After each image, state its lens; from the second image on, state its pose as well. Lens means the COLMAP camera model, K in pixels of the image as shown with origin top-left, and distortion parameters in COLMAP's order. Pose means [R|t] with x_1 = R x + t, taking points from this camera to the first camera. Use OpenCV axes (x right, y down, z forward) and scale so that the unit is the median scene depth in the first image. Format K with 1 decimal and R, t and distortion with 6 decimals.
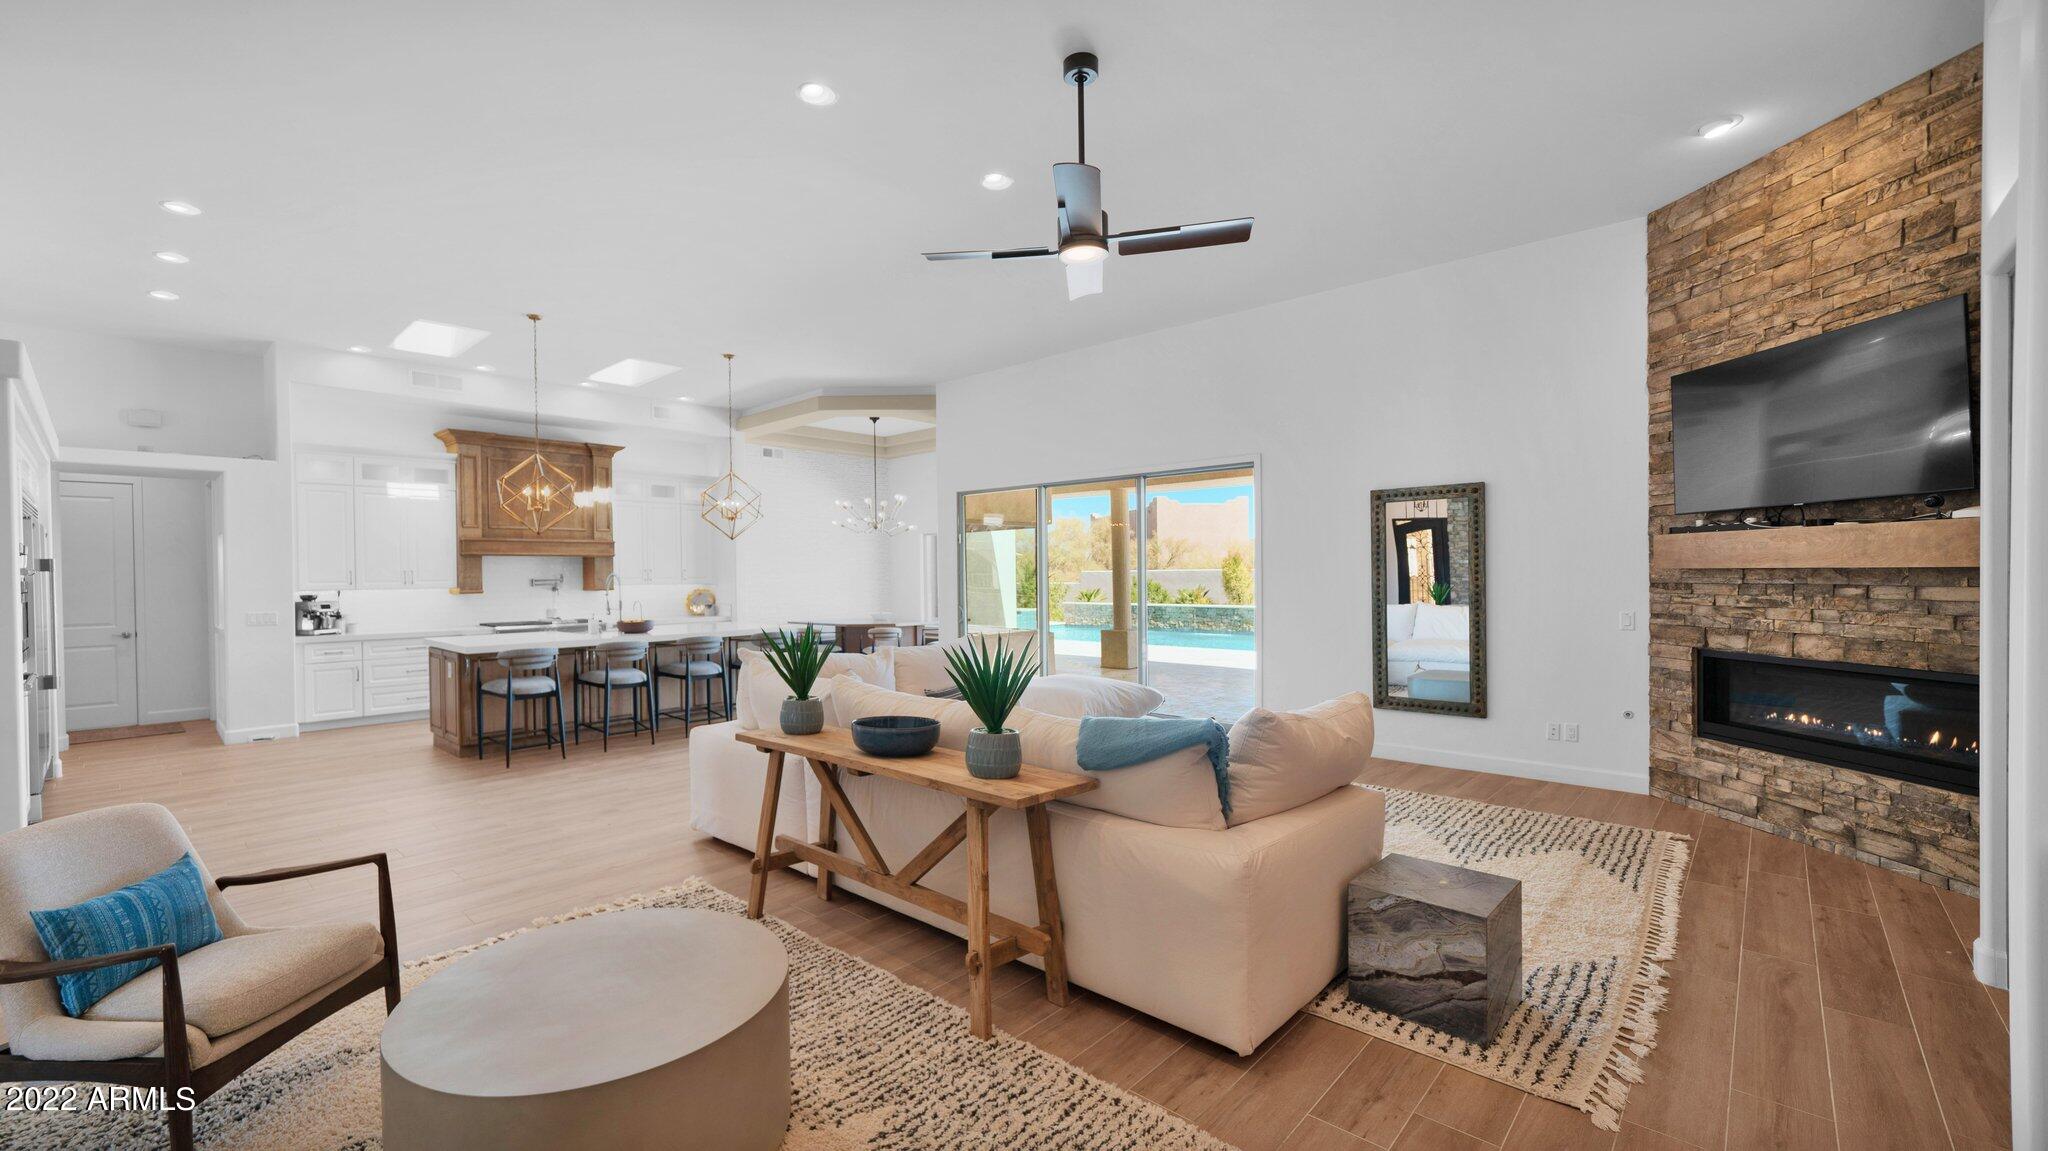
lens RADIAL K [[844.6, 0, 974.1], [0, 844.6, 583.8], [0, 0, 1]] dist [-0.006967, 0.003482]
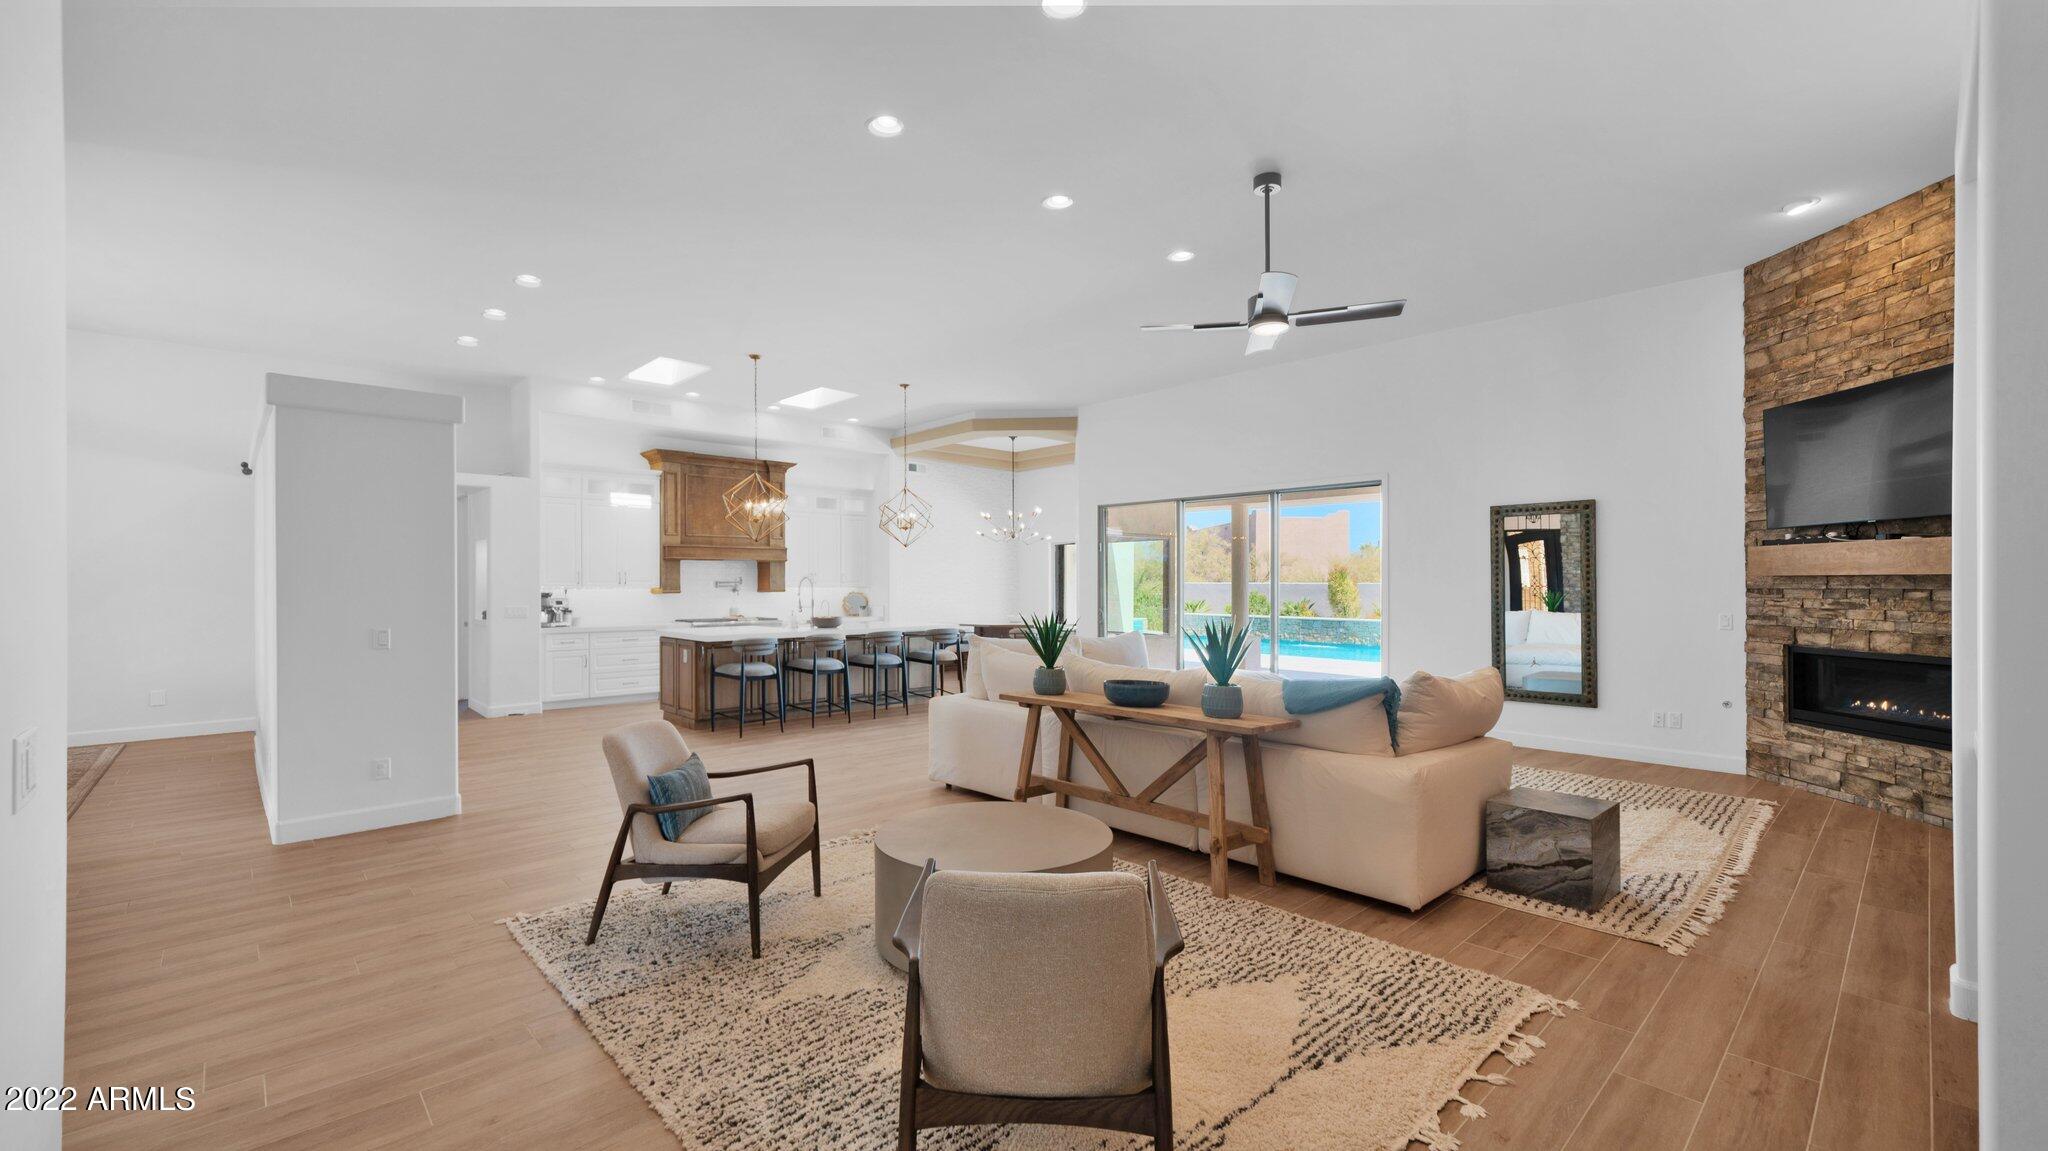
lens RADIAL K [[844.6, 0, 1006.5], [0, 844.6, 584.3], [0, 0, 1]] dist [-0.006967, 0.003482]
pose [[0.997588, 0.007970, -0.068952, -0.143879], [-0.008640, 0.999918, -0.009424, 0.015031], [0.068871, 0.009997, 0.997575, -0.249303]]
